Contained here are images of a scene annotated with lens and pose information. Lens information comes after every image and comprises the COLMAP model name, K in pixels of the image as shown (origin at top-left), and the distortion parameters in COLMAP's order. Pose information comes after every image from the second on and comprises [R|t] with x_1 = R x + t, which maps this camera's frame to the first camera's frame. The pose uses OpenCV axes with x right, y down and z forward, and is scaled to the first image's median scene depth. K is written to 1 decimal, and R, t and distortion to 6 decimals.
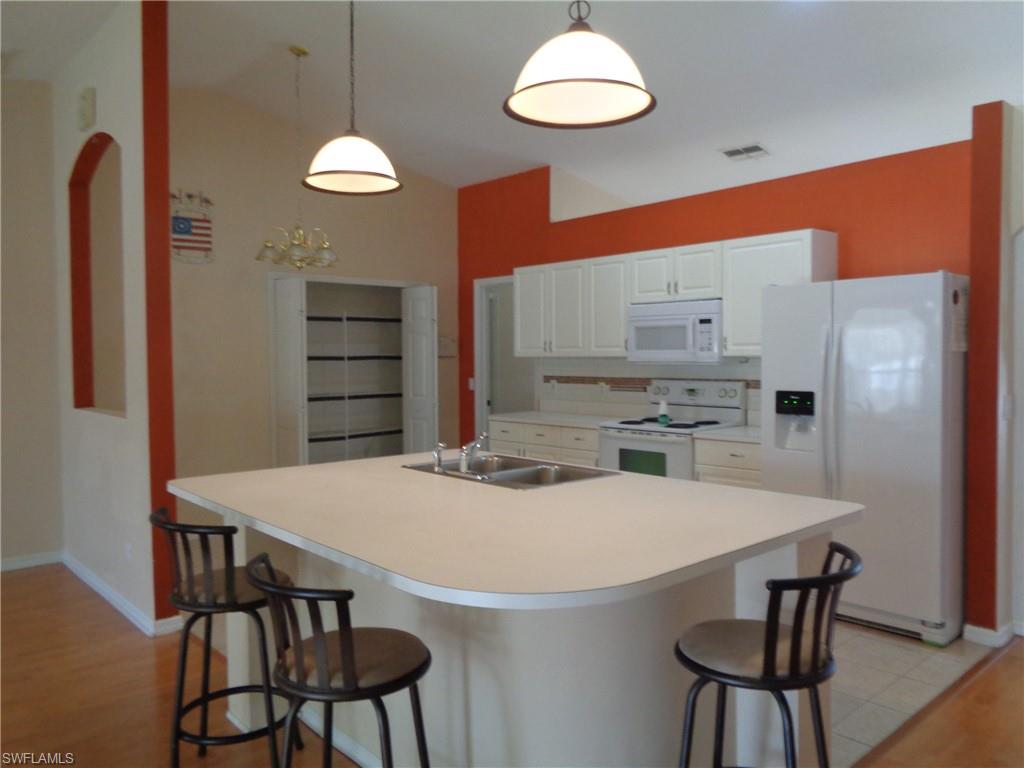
lens RADIAL K [[749.7, 0, 512.0], [0, 749.7, 384.0], [0, 0, 1]] dist [0.033593, -0.000218]
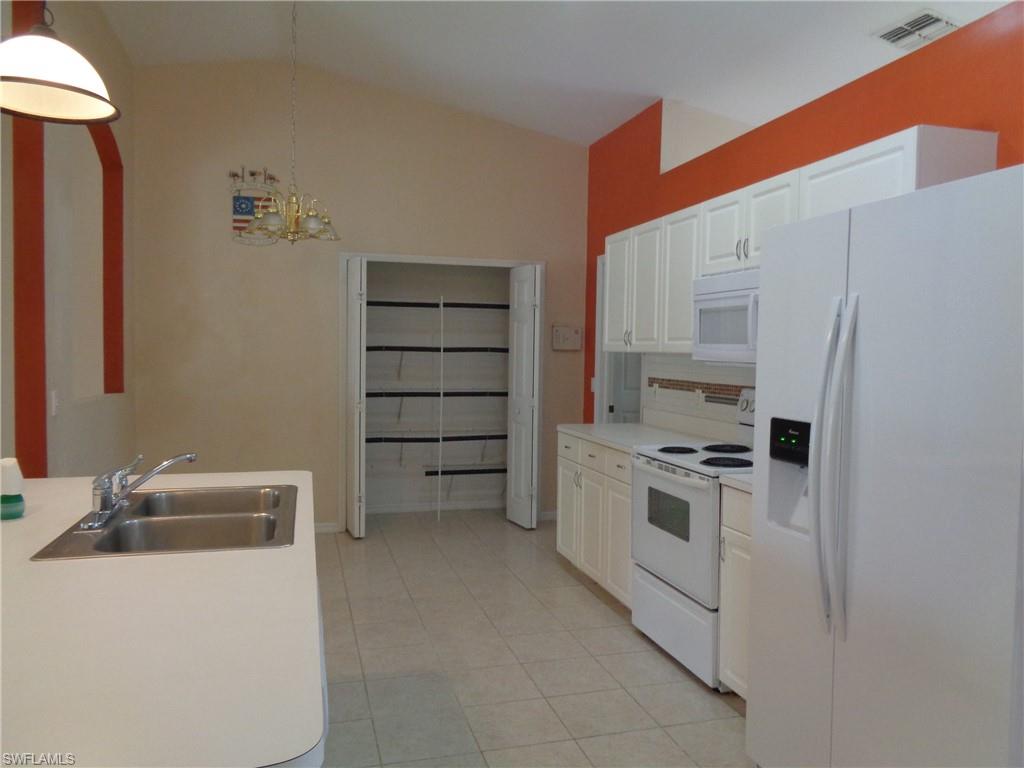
lens RADIAL K [[756.9, 0, 512.0], [0, 756.9, 384.0], [0, 0, 1]] dist [0.014424, 0.000499]
pose [[0.902742, 0.039398, -0.428375, 0.275019], [-0.037138, 0.999217, 0.013635, -0.010734], [0.428577, 0.003600, 0.903498, 0.274600]]
